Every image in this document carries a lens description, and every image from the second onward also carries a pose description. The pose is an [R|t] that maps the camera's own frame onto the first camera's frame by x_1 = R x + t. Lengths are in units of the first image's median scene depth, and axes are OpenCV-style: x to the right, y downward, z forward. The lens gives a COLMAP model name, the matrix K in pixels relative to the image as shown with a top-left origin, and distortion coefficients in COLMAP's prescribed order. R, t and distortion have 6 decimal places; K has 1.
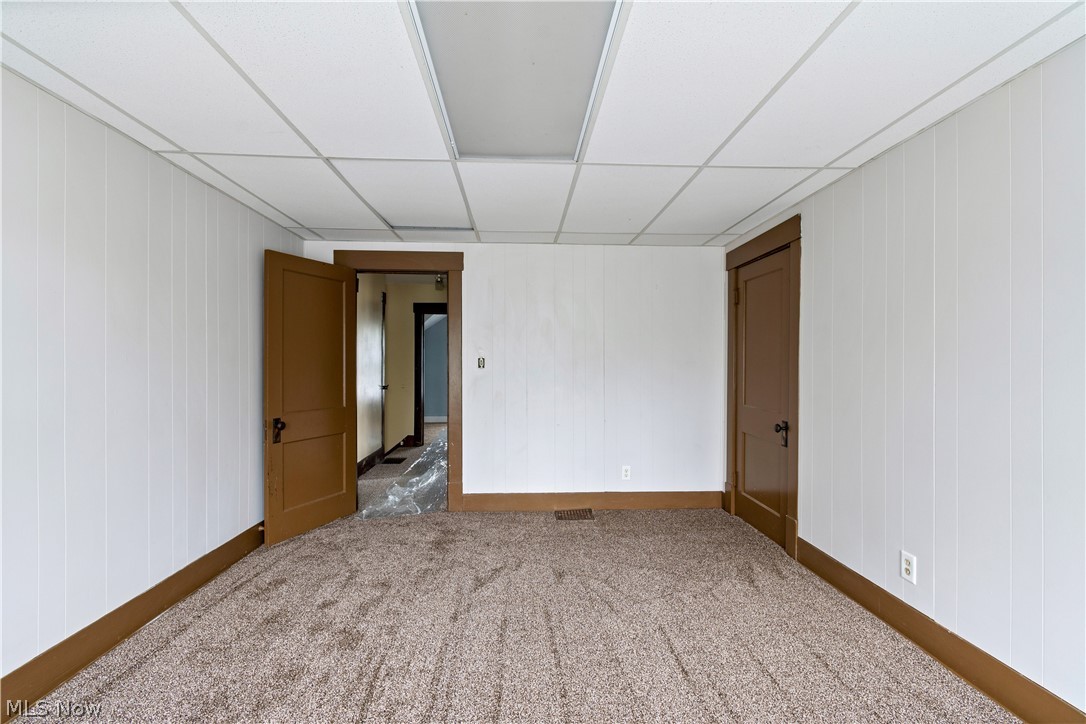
lens RADIAL K [[482.5, 0, 543.5], [0, 482.5, 359.2], [0, 0, 1]] dist [0.001422, -0.001309]
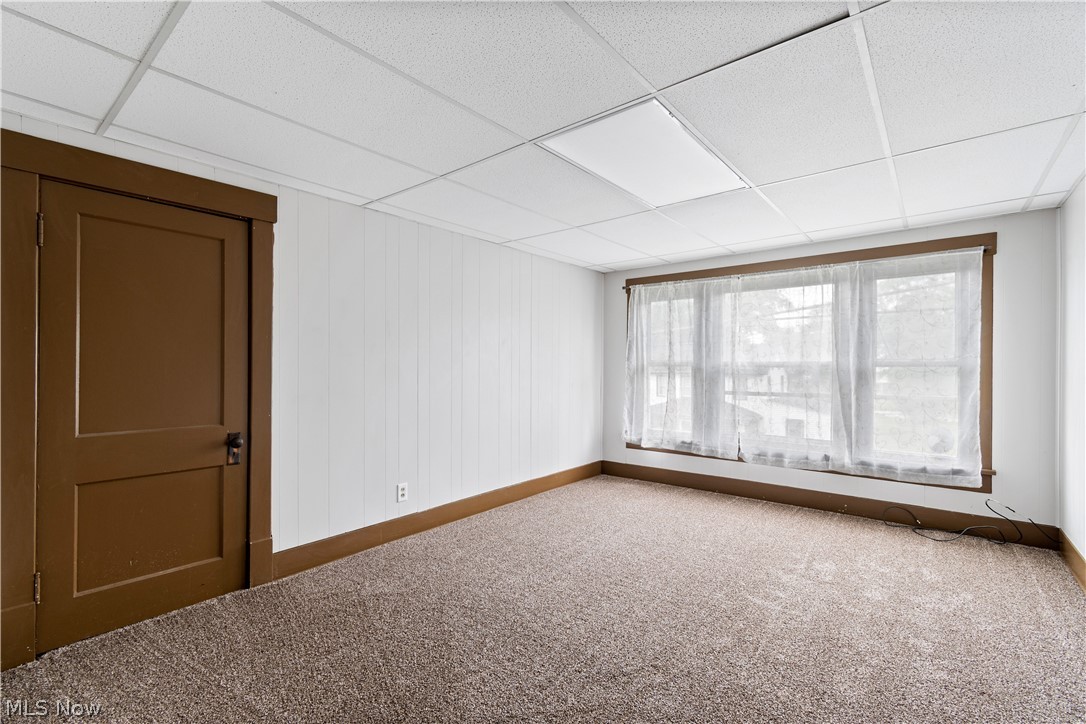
lens RADIAL K [[482.5, 0, 543.5], [0, 482.5, 359.2], [0, 0, 1]] dist [0.001422, -0.001309]
pose [[-0.740575, -0.000240, 0.671974, -0.619880], [-0.008950, 0.999915, -0.009507, 0.011773], [-0.671914, -0.013055, -0.740514, 1.833100]]
